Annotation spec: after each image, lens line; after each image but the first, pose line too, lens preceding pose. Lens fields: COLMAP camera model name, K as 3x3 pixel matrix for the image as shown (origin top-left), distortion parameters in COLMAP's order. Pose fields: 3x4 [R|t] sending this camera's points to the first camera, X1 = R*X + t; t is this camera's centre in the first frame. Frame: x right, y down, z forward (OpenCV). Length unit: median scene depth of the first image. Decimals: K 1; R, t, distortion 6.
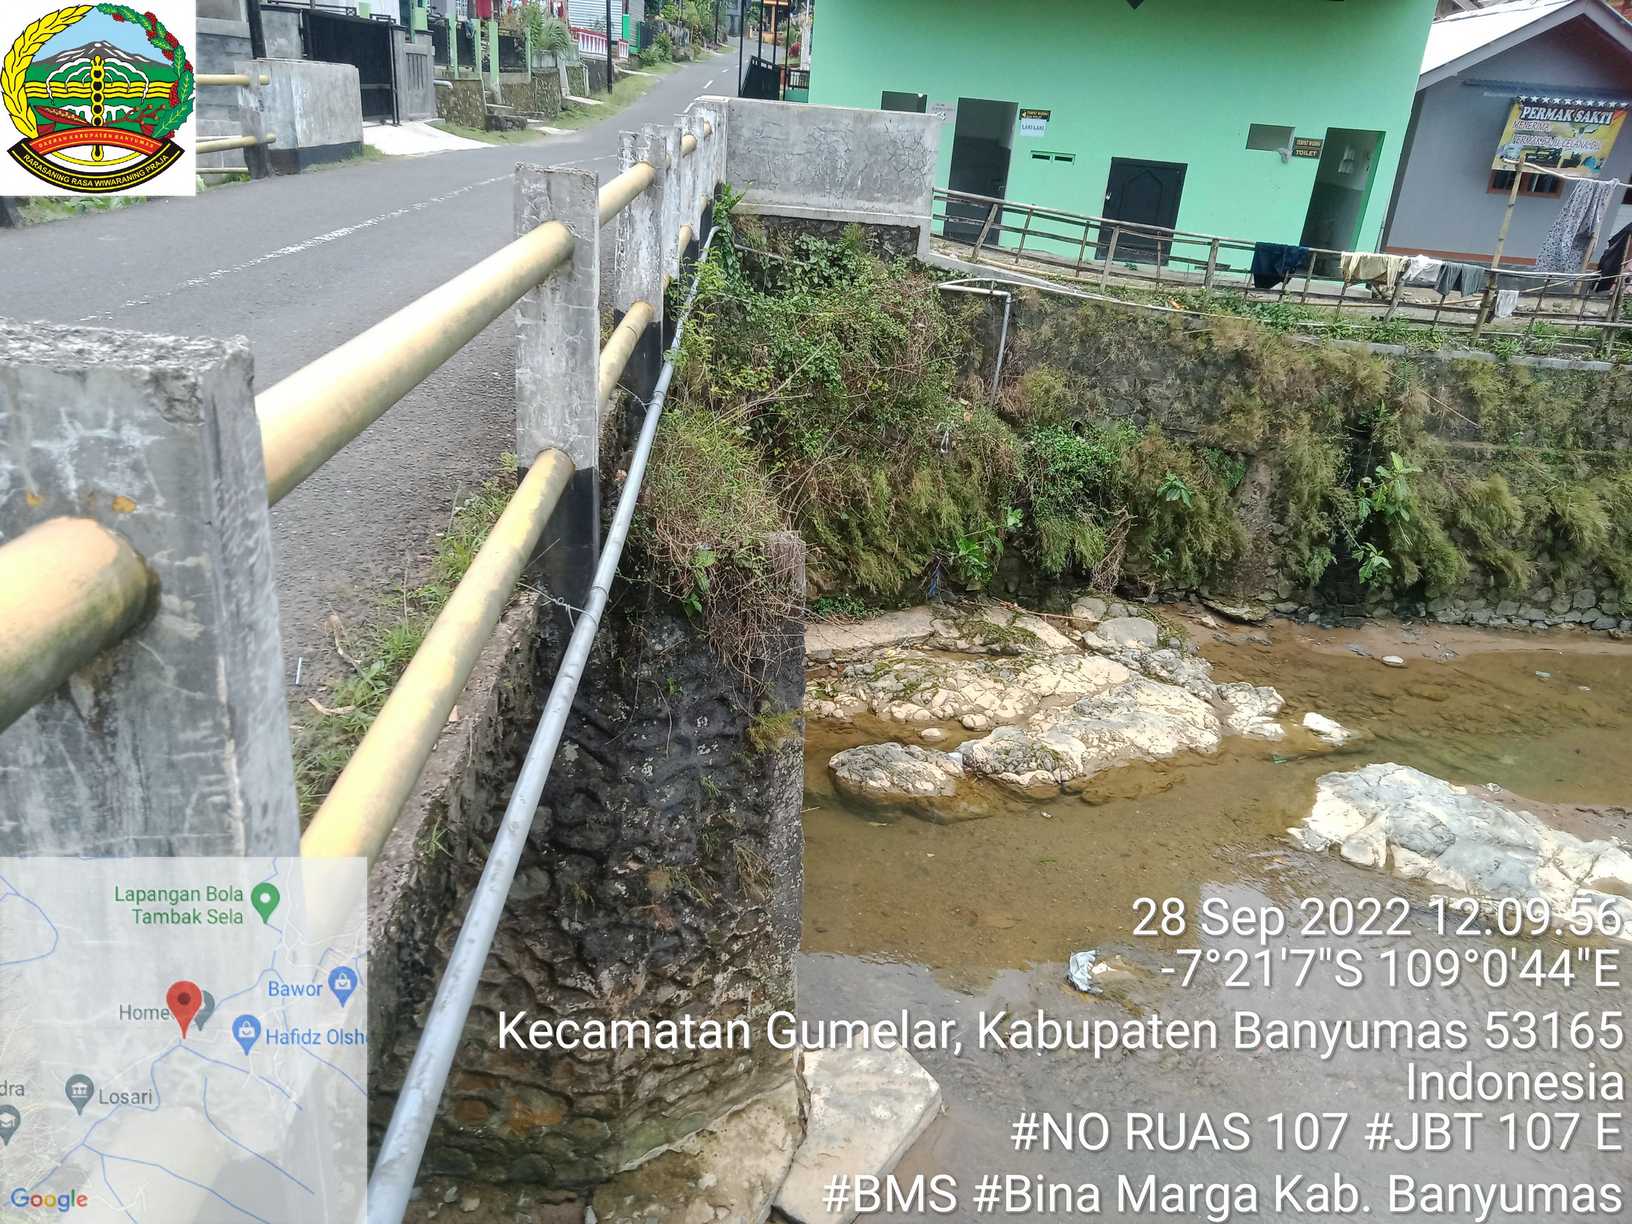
lens RADIAL K [[1167.2, 0, 832.5], [0, 1167.2, 592.6], [0, 0, 1]] dist [0.014916, -0.007188]
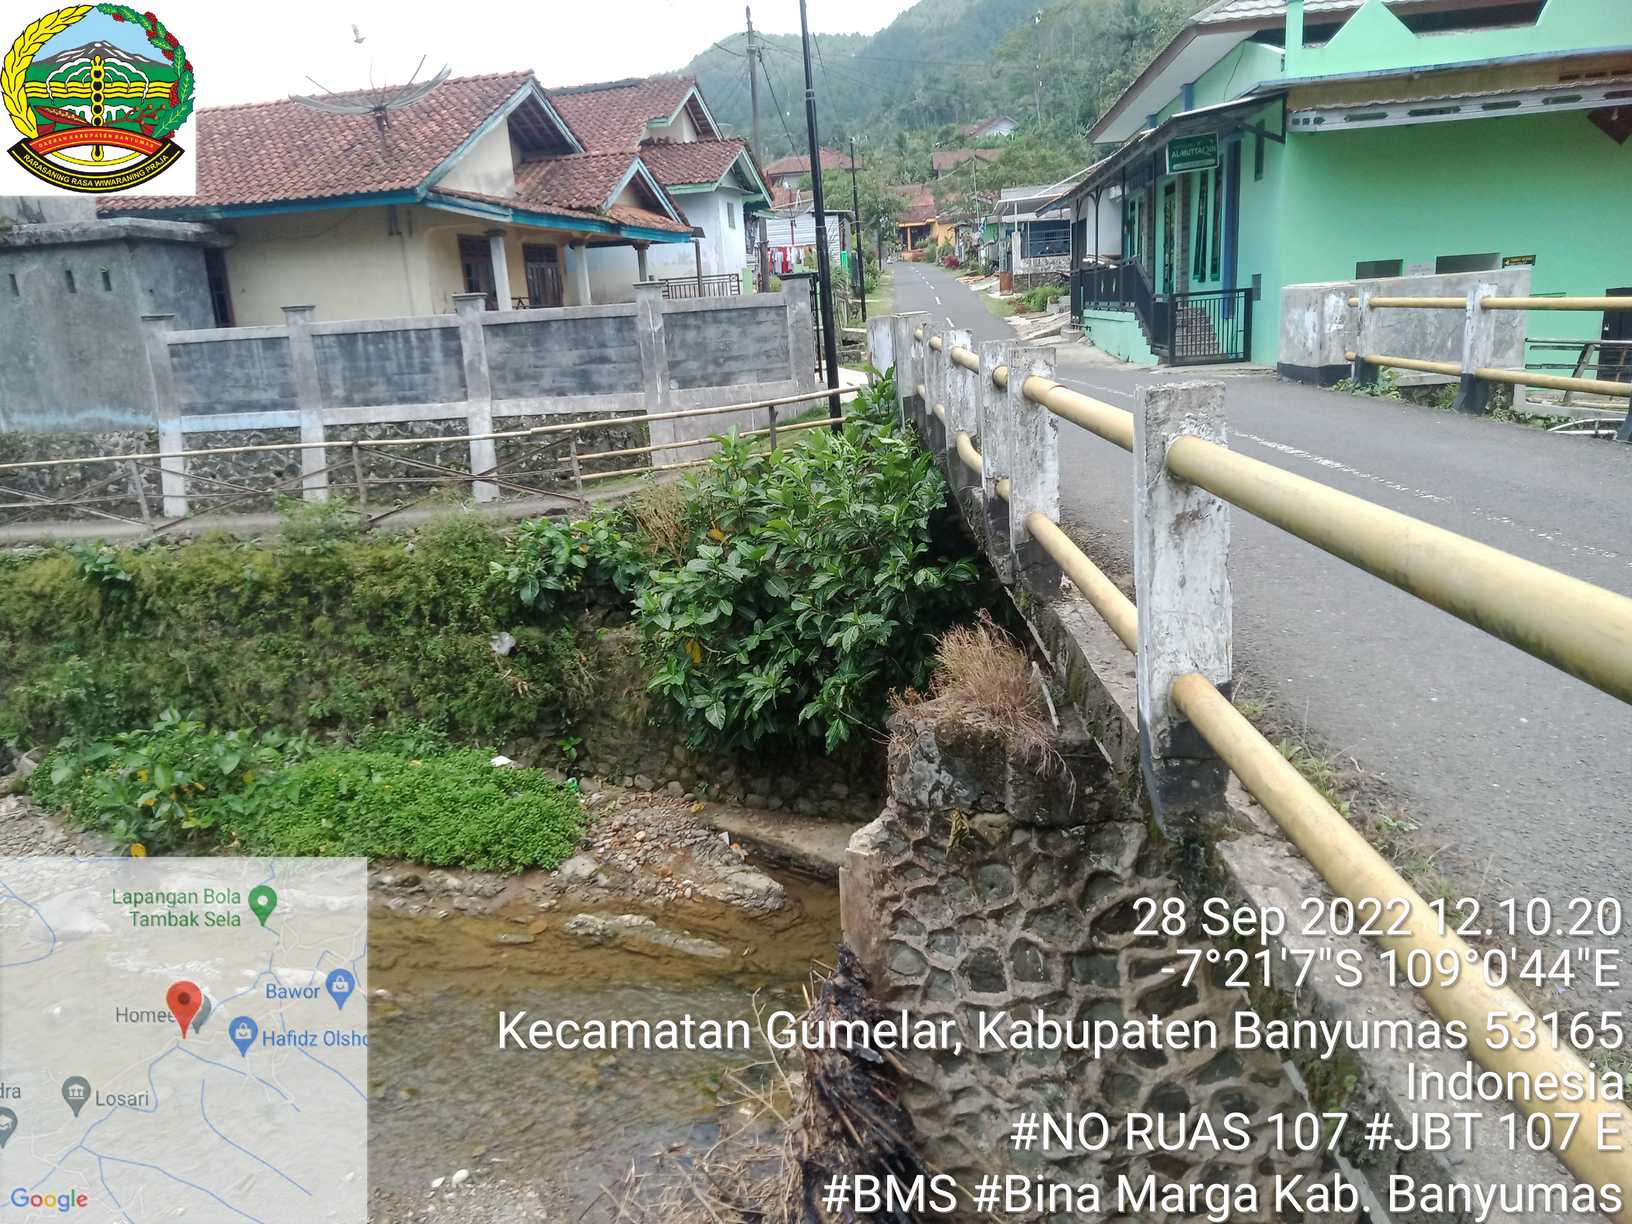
lens RADIAL K [[1177.1, 0, 816.0], [0, 1177.1, 612.0], [0, 0, 1]] dist [-0.002744, -0.002701]
pose [[0.986760, -0.123106, -0.105592, -0.283062], [0.105893, 0.982147, -0.155479, -0.020256], [0.122847, 0.142239, 0.982179, -0.007945]]
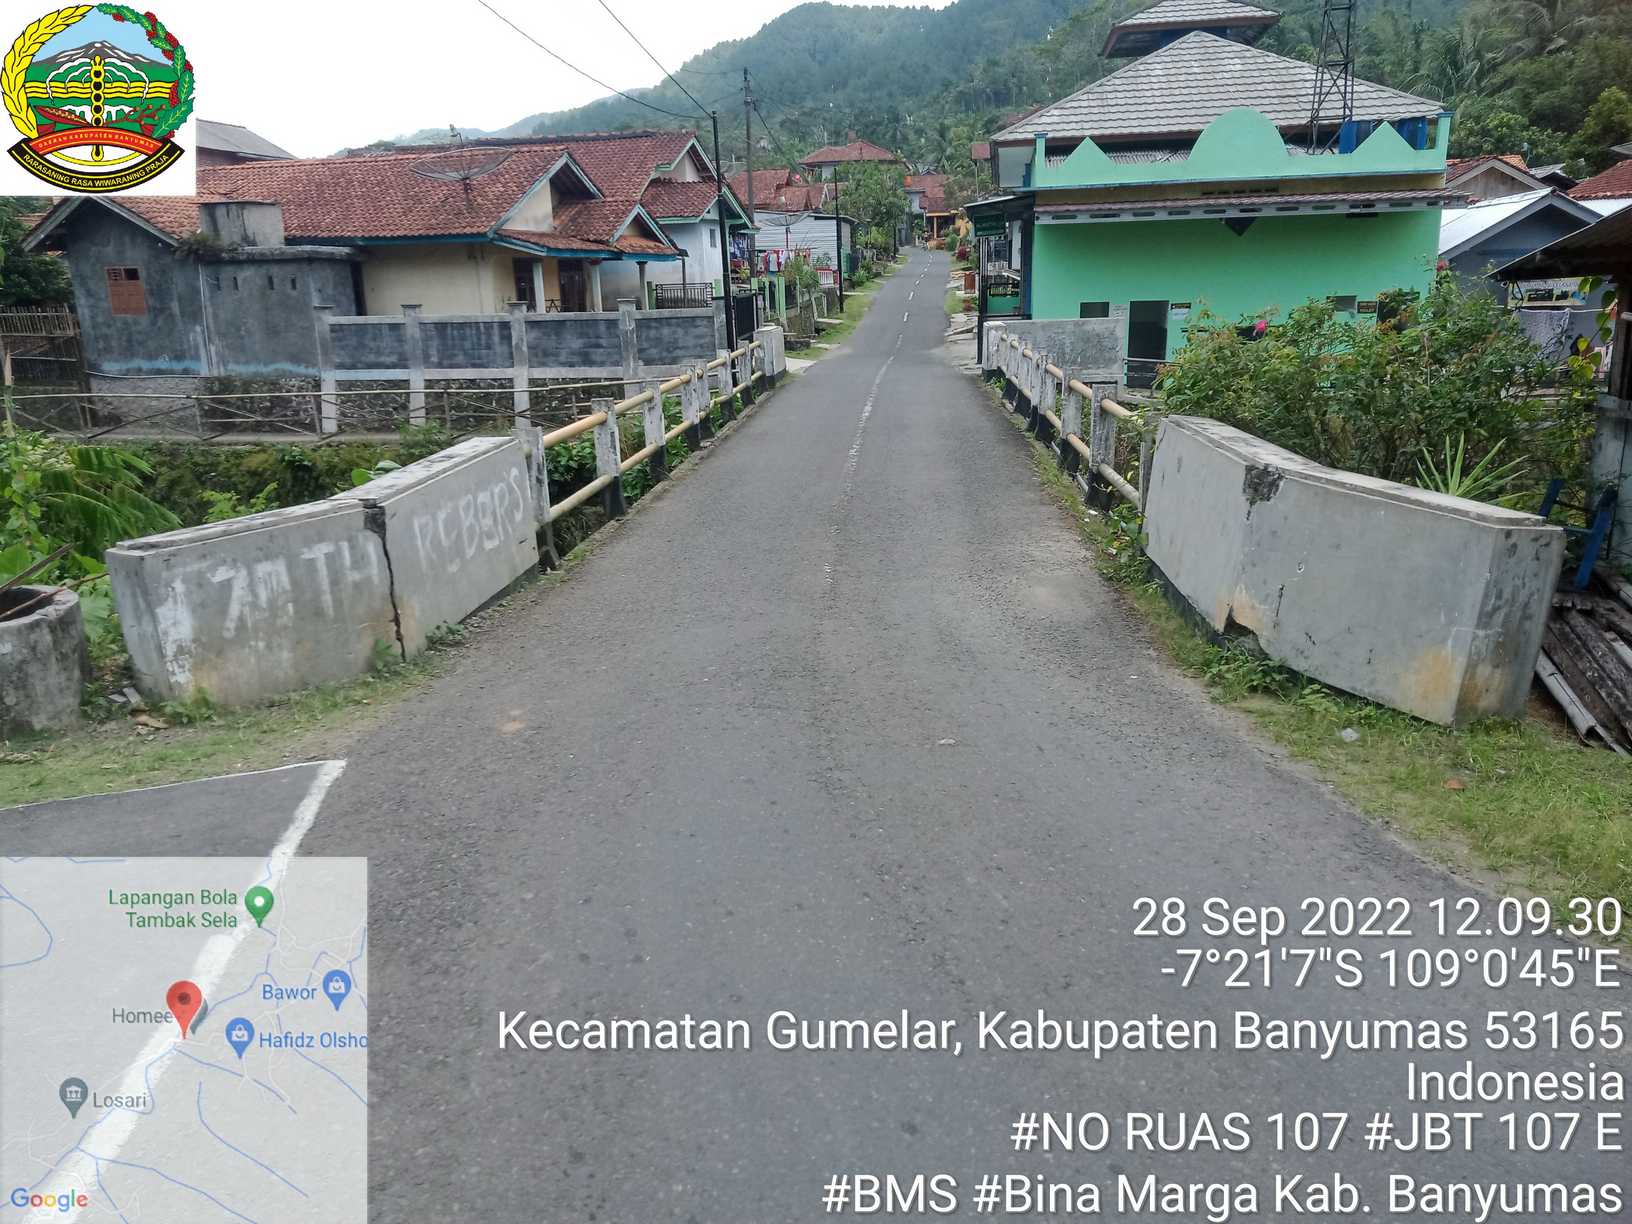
lens RADIAL K [[1199.5, 0, 845.7], [0, 1199.5, 606.5], [0, 0, 1]] dist [-0.000180, -0.007322]
pose [[0.988941, -0.077129, -0.126674, -0.079369], [0.058793, 0.988033, -0.142599, 0.155002], [0.136157, 0.133575, 0.981641, -0.473350]]
